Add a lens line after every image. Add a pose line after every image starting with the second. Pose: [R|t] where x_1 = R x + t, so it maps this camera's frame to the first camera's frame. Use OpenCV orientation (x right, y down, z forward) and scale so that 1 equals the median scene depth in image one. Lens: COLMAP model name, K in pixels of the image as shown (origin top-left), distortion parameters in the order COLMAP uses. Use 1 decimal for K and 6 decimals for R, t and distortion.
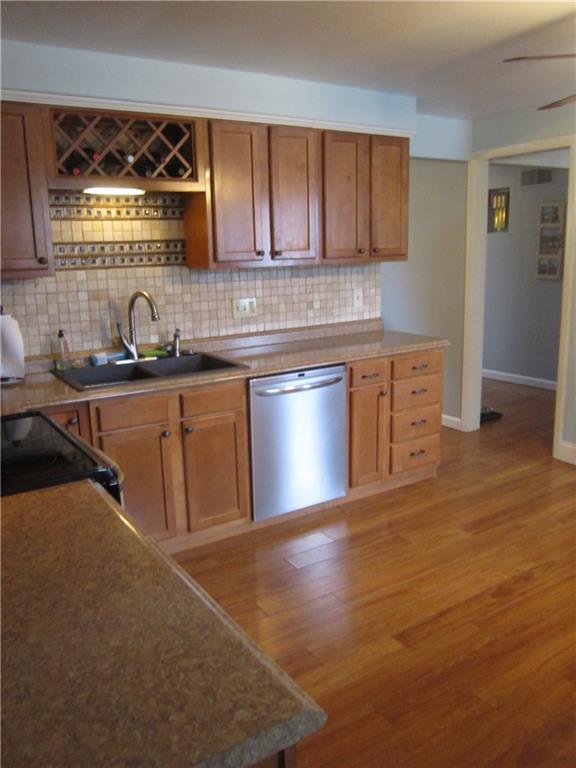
lens RADIAL K [[624.1, 0, 290.1], [0, 624.1, 385.9], [0, 0, 1]] dist [-0.040211, 0.017259]
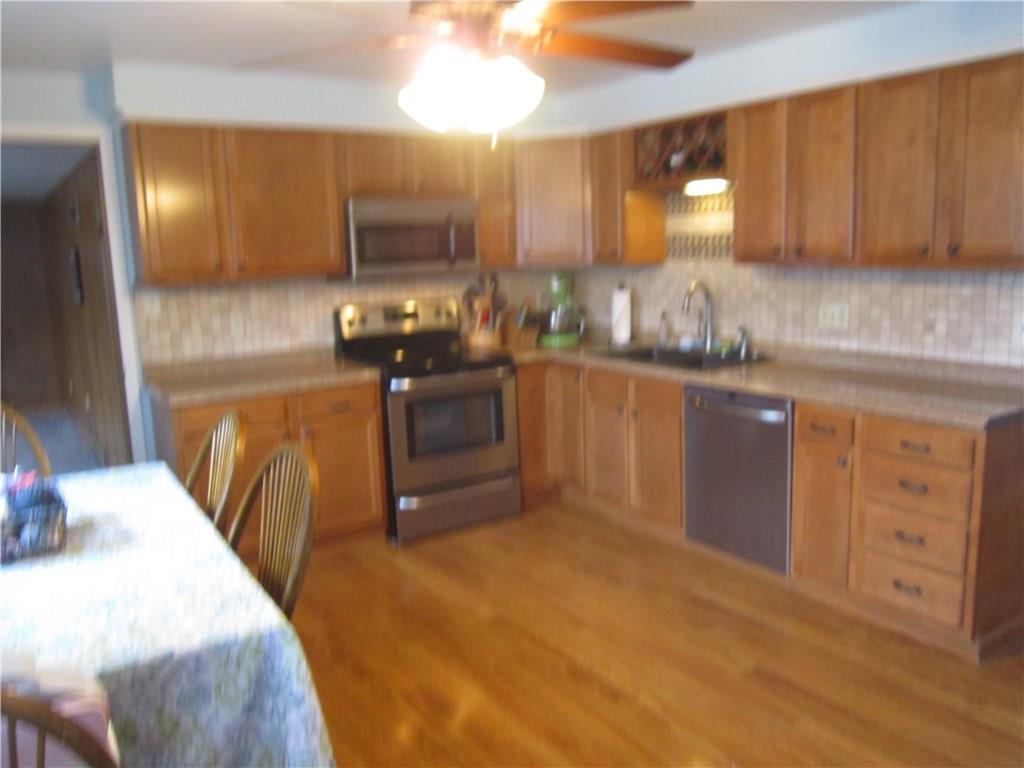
lens RADIAL K [[832.1, 0, 515.9], [0, 832.1, 382.4], [0, 0, 1]] dist [-0.040211, 0.017259]
pose [[0.007616, 0.193169, -0.981136, 0.898045], [-0.183069, 0.964851, 0.188542, -0.156239], [0.983071, 0.178180, 0.042711, 0.533389]]
